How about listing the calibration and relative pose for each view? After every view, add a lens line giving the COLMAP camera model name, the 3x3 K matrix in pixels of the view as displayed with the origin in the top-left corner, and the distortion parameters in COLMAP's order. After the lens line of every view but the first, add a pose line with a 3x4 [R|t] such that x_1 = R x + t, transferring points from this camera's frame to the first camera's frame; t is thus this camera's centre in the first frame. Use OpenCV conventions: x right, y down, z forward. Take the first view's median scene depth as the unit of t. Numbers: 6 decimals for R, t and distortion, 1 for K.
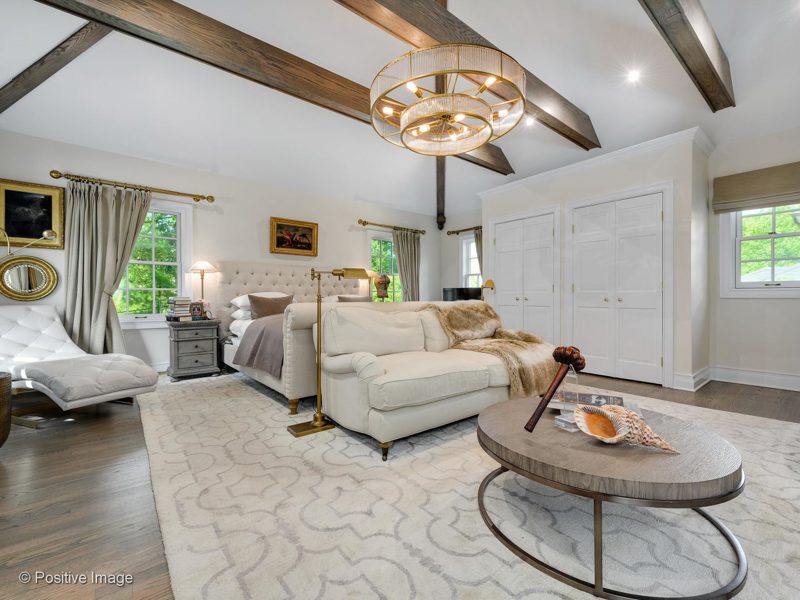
lens RADIAL K [[354.2, 0, 400.3], [0, 354.2, 297.5], [0, 0, 1]] dist [0.000362, 0.000159]
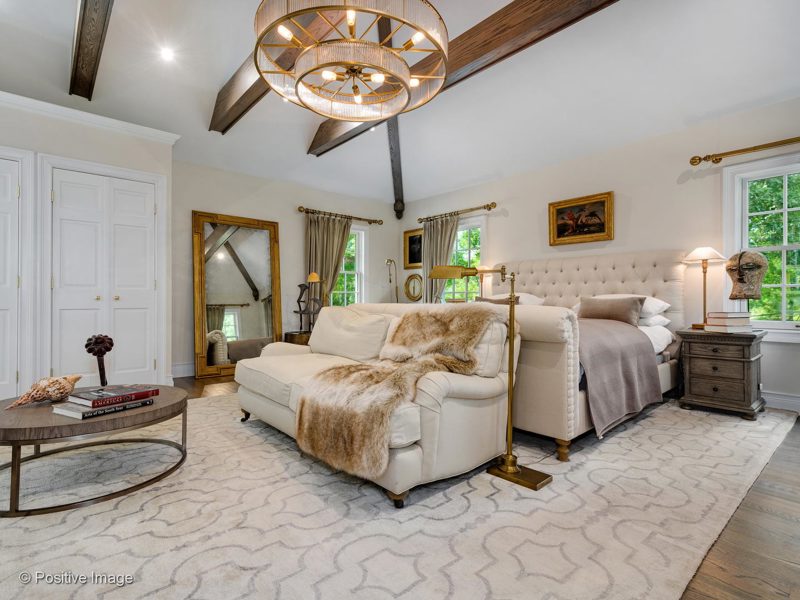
lens RADIAL K [[409.8, 0, 400.1], [0, 409.8, 300.0], [0, 0, 1]] dist [0.004041, 0.000286]
pose [[0.032545, 0.004141, -0.999462, 0.583638], [0.004645, 0.999980, 0.004294, -0.002727], [0.999459, -0.004782, 0.032525, 0.590069]]
